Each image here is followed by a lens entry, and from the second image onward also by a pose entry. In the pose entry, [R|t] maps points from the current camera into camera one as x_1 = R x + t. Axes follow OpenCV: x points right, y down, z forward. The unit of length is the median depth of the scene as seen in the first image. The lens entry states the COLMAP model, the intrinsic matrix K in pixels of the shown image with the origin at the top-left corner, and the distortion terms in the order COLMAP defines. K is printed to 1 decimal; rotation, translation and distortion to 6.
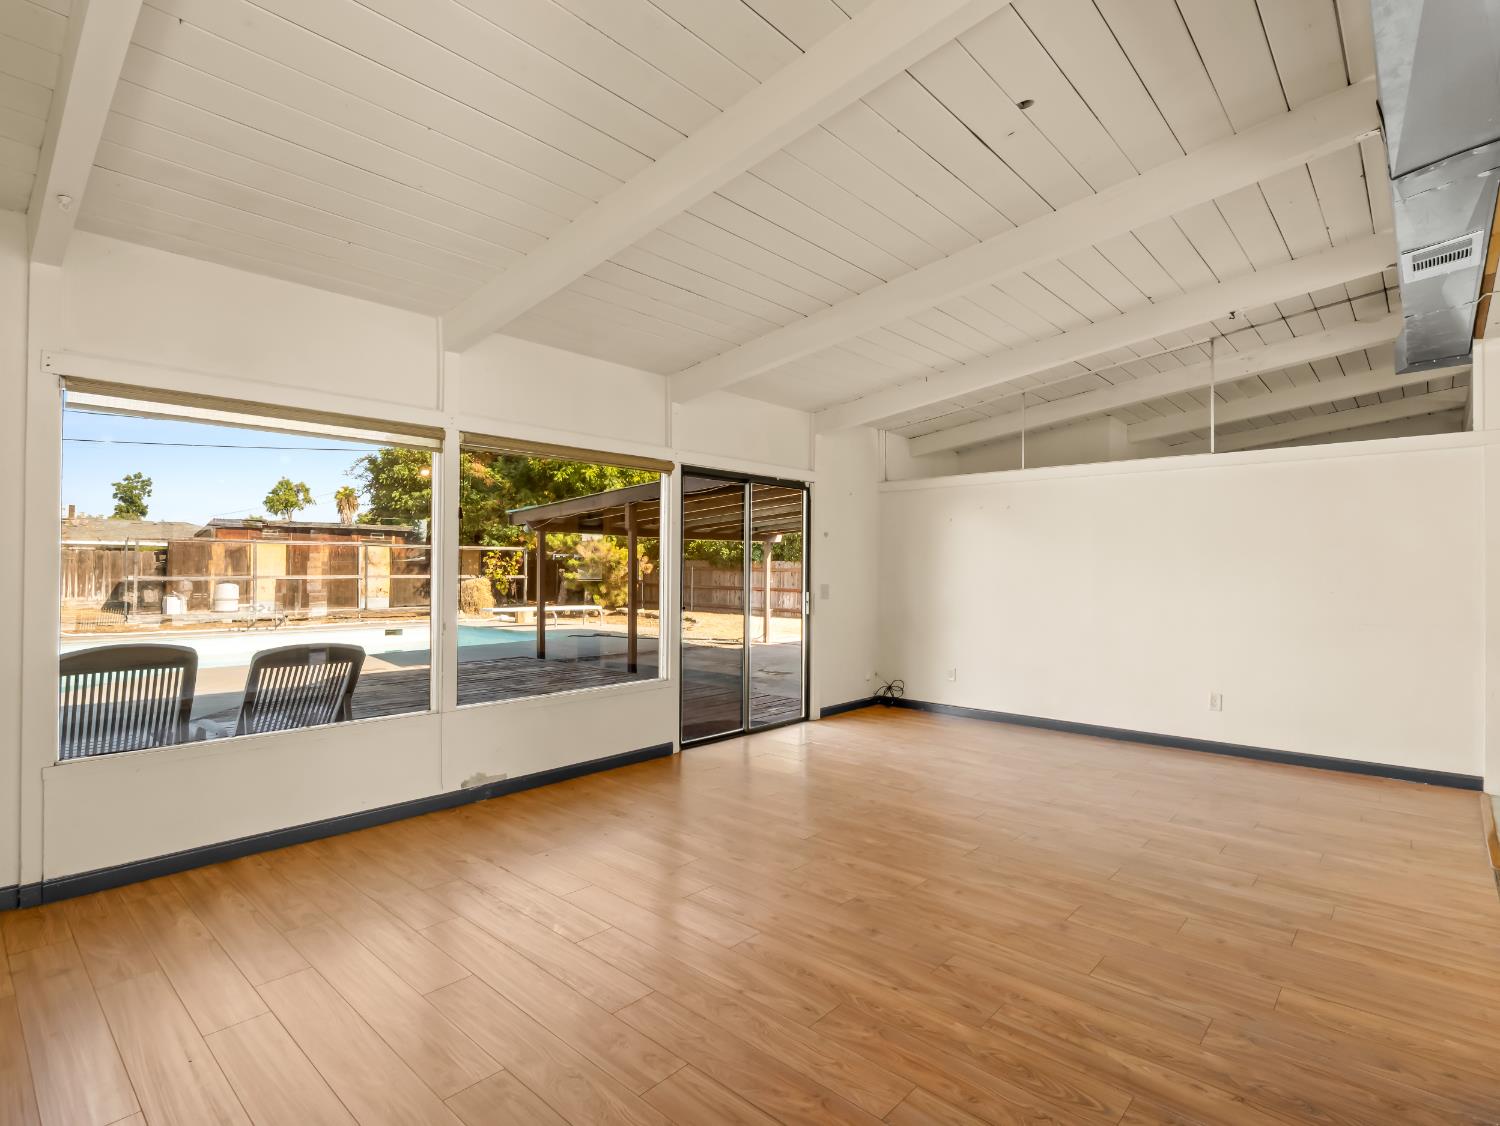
lens RADIAL K [[749.5, 0, 732.0], [0, 749.5, 583.9], [0, 0, 1]] dist [-0.021638, -0.000986]
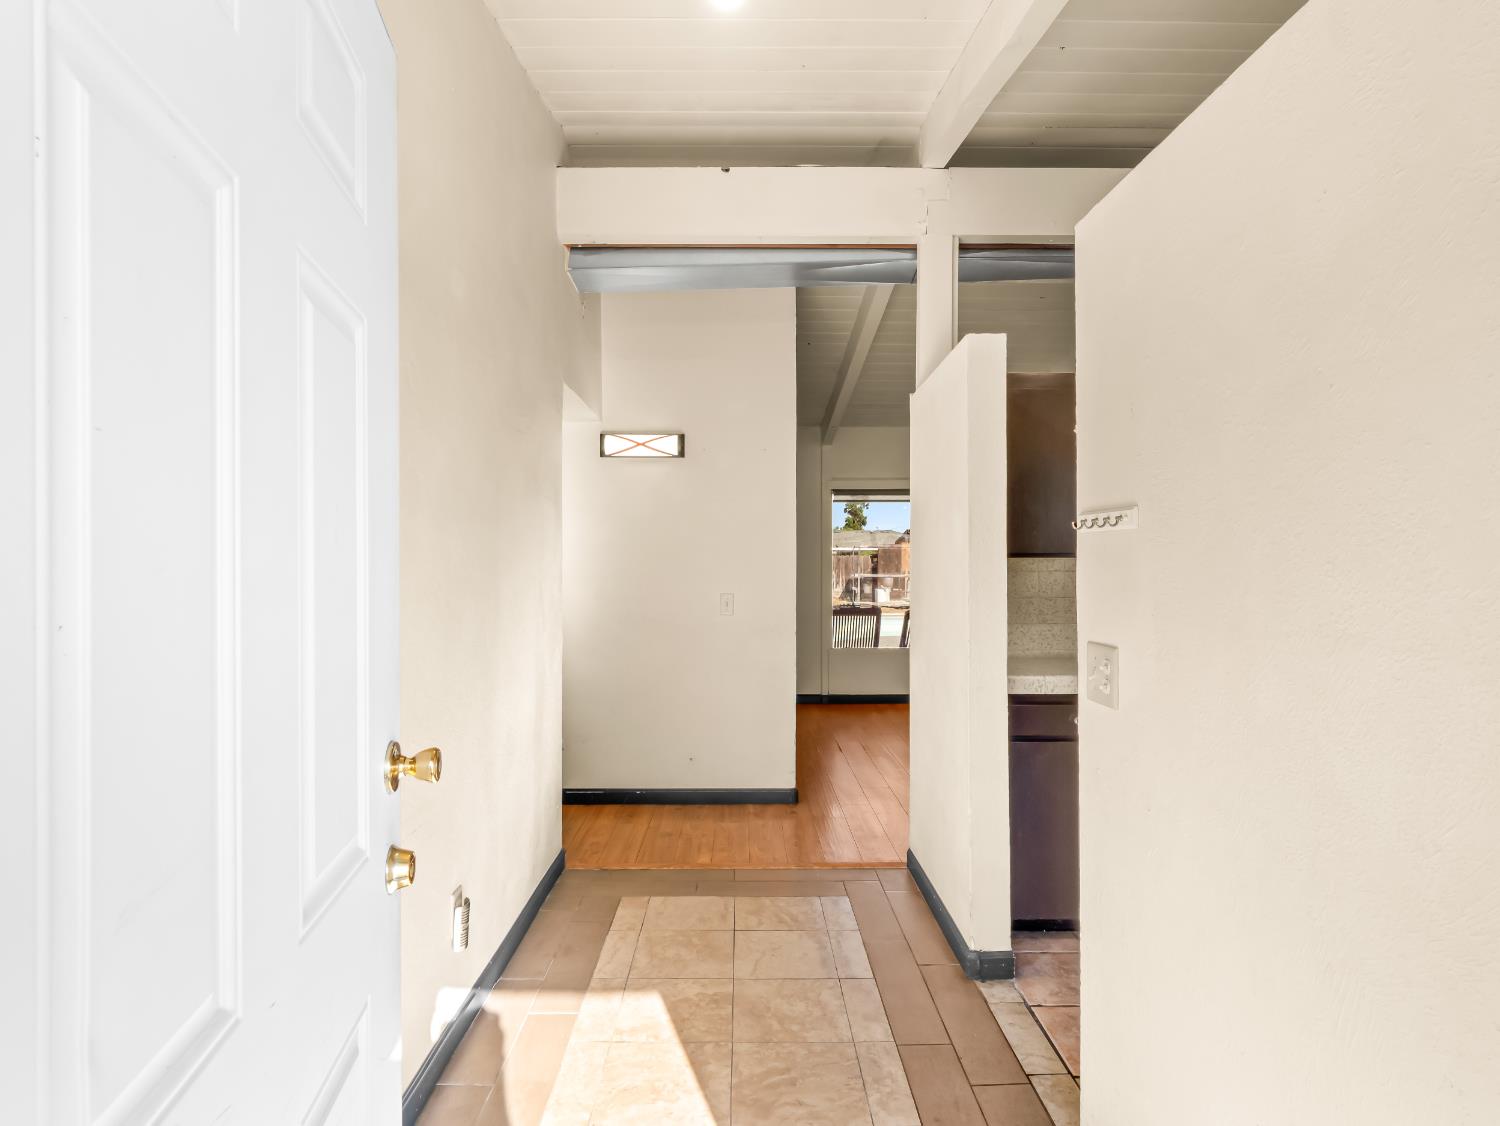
lens RADIAL K [[749.5, 0, 755.9], [0, 749.5, 565.0], [0, 0, 1]] dist [-0.021638, -0.000986]
pose [[0.685366, -0.011620, -0.728106, 0.089655], [-0.004360, 0.999789, -0.020061, 0.001117], [0.728186, 0.016923, 0.685170, -0.111140]]
